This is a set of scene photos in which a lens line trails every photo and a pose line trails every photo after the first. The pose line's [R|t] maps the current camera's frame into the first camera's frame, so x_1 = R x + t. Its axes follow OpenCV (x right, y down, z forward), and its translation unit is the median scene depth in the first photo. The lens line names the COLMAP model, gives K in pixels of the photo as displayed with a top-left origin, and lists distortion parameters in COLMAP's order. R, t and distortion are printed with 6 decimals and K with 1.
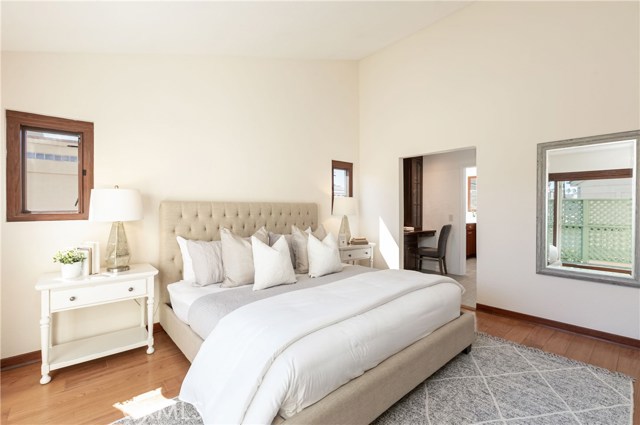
lens RADIAL K [[290.8, 0, 320.0], [0, 290.8, 212.5], [0, 0, 1]] dist [-0.000100, -0.000336]
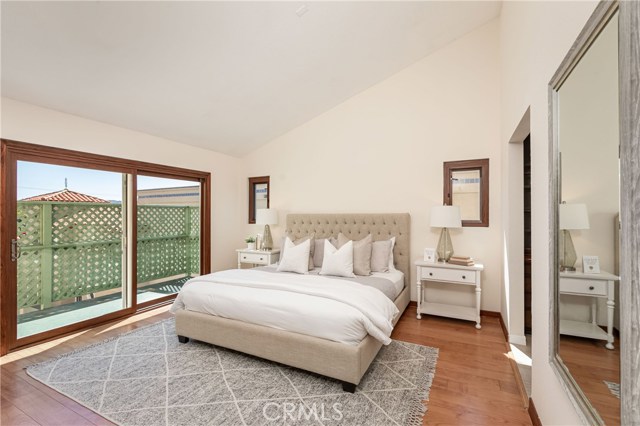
lens RADIAL K [[287.4, 0, 317.0], [0, 287.4, 214.0], [0, 0, 1]] dist [-0.001981, -0.000038]
pose [[0.363383, -0.005757, -0.931622, 1.240351], [-0.011070, 0.999884, -0.010497, -0.026203], [0.931574, 0.014127, 0.363277, 0.589358]]
